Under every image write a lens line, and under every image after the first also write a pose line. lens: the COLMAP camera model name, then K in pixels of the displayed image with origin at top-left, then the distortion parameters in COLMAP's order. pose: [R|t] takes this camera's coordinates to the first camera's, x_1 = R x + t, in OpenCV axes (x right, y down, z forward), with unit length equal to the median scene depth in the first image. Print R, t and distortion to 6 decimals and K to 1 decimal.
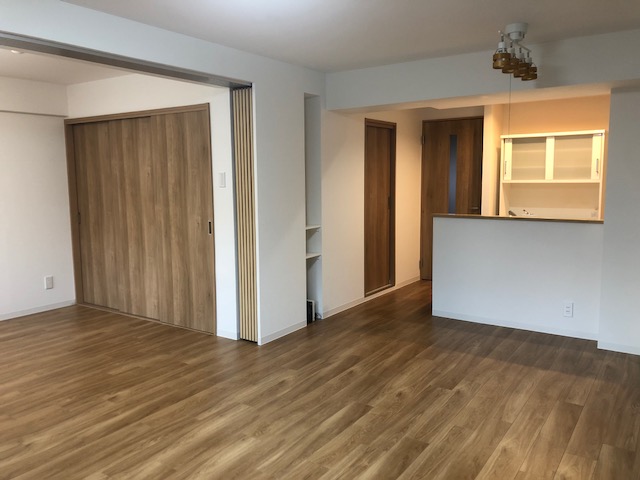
lens RADIAL K [[533.7, 0, 320.0], [0, 533.7, 240.0], [0, 0, 1]] dist [0.014376, 0.007467]
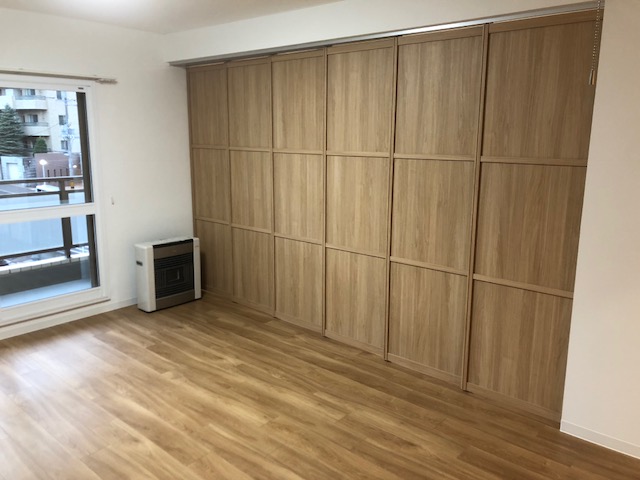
lens RADIAL K [[533.7, 0, 320.0], [0, 533.7, 240.0], [0, 0, 1]] dist [0.014376, 0.007467]
pose [[-0.136119, 0.211385, -0.967878, 0.411465], [-0.123125, 0.965787, 0.228244, -0.108780], [0.983012, 0.150238, -0.105435, 0.624058]]
